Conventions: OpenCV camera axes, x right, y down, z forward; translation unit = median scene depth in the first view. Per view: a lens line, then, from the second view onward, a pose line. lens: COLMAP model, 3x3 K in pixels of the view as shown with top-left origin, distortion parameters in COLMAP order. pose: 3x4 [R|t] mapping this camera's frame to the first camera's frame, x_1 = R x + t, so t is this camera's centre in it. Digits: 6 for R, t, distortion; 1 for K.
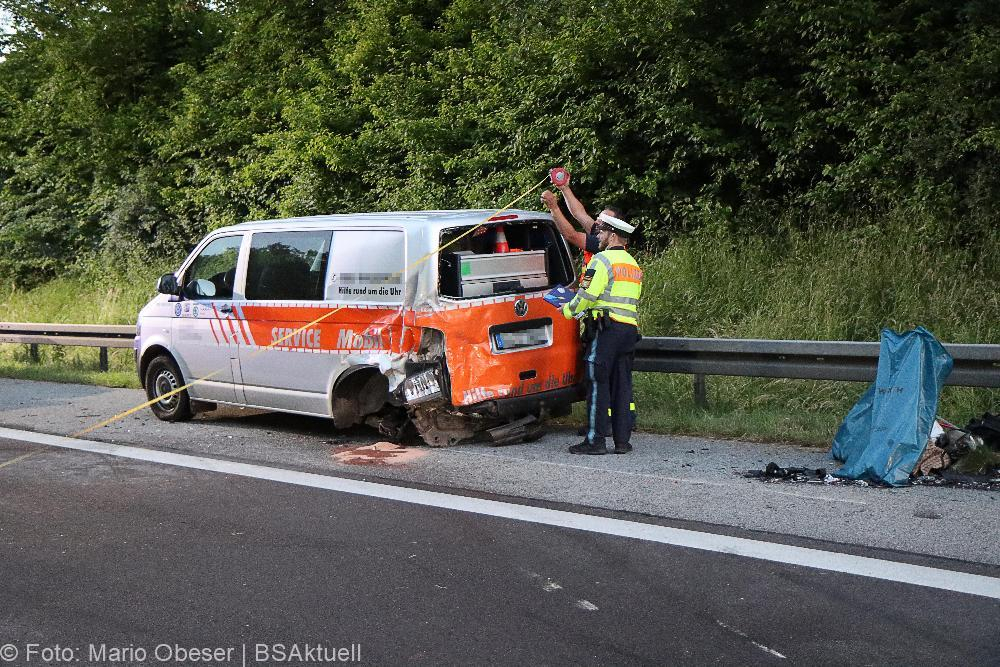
lens RADIAL K [[1179.5, 0, 498.1], [0, 1179.5, 336.6], [0, 0, 1]] dist [0.087747, 0.000000]
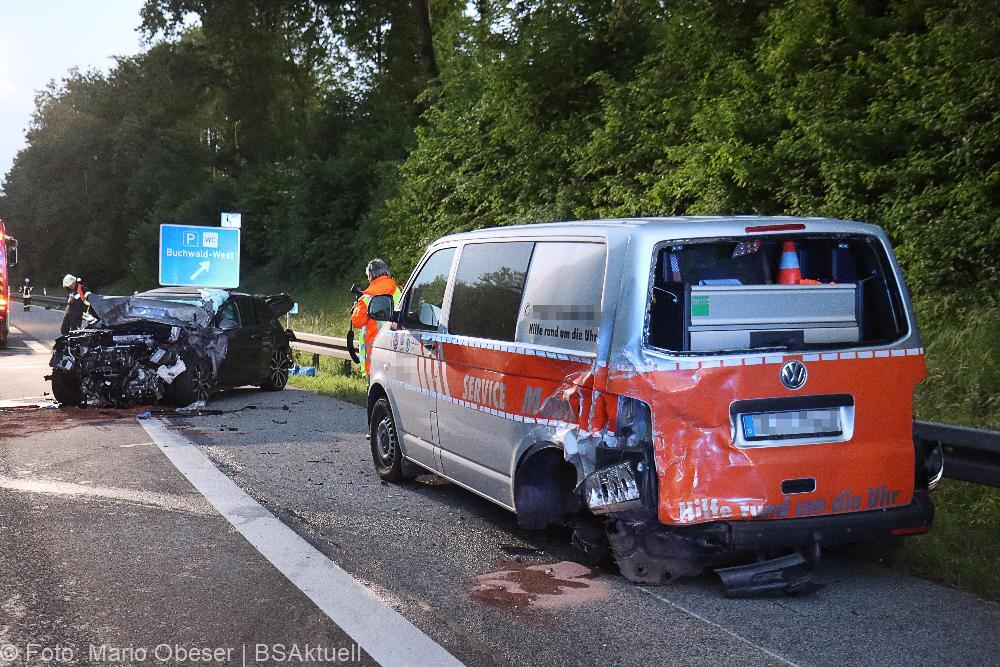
lens RADIAL K [[1179.5, 0, 500.8], [0, 1179.5, 336.9], [0, 0, 1]] dist [0.087747, 0.000000]
pose [[0.913012, 0.063872, -0.402902, 0.115190], [-0.074460, 0.997167, -0.010651, -0.023848], [0.401081, 0.039725, 0.915181, 0.339580]]
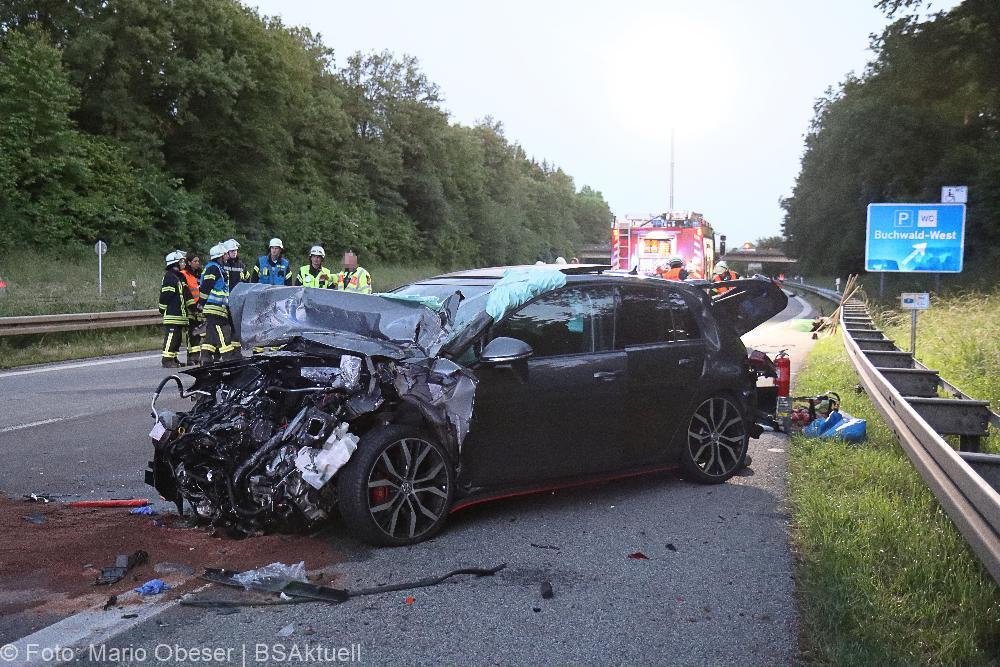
lens RADIAL K [[1025.6, 0, 495.7], [0, 1025.6, 332.4], [0, 0, 1]] dist [0.063424, 0.000000]
pose [[0.439687, 0.082252, -0.894377, -0.288137], [-0.073933, 0.995733, 0.055227, -0.069568], [0.895103, 0.041841, 0.443892, 1.286783]]
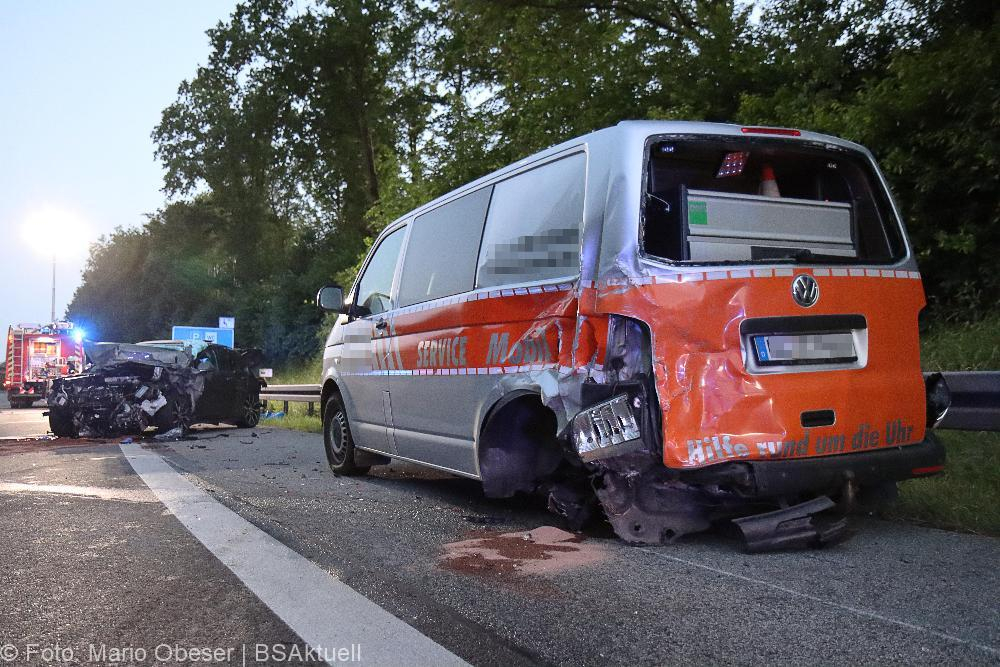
lens RADIAL K [[839.5, 0, 493.3], [0, 839.5, 336.5], [0, 0, 1]] dist [-0.042799, 0.051754]
pose [[0.942547, 0.006857, -0.334002, 0.011545], [-0.046145, 0.992878, -0.109836, 0.039708], [0.330870, 0.118938, 0.936151, 0.545360]]
